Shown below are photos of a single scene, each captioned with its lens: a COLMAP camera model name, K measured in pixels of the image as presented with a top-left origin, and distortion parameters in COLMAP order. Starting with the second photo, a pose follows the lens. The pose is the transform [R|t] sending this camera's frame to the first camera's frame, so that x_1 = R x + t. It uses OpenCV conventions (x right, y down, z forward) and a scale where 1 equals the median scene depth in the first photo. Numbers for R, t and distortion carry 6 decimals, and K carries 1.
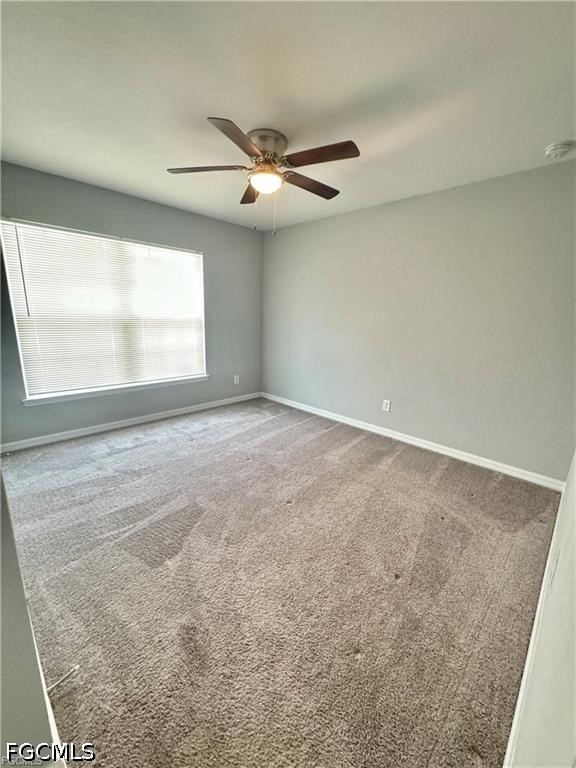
lens RADIAL K [[310.5, 0, 288.0], [0, 310.5, 384.0], [0, 0, 1]] dist [-0.000206, 0.000003]
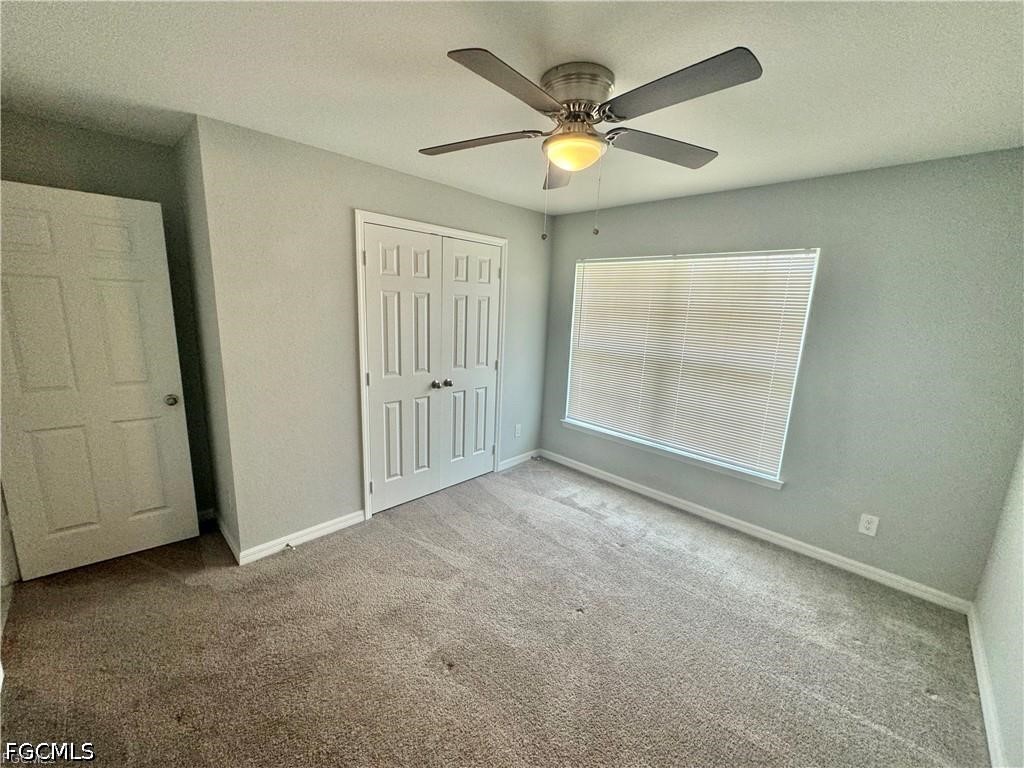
lens RADIAL K [[407.7, 0, 512.0], [0, 407.7, 384.0], [0, 0, 1]] dist [-0.000530, -0.000040]
pose [[0.008526, 0.153681, -0.988084, 0.512905], [-0.271029, 0.951488, 0.145651, -0.215140], [0.962533, 0.266557, 0.049765, 0.677748]]
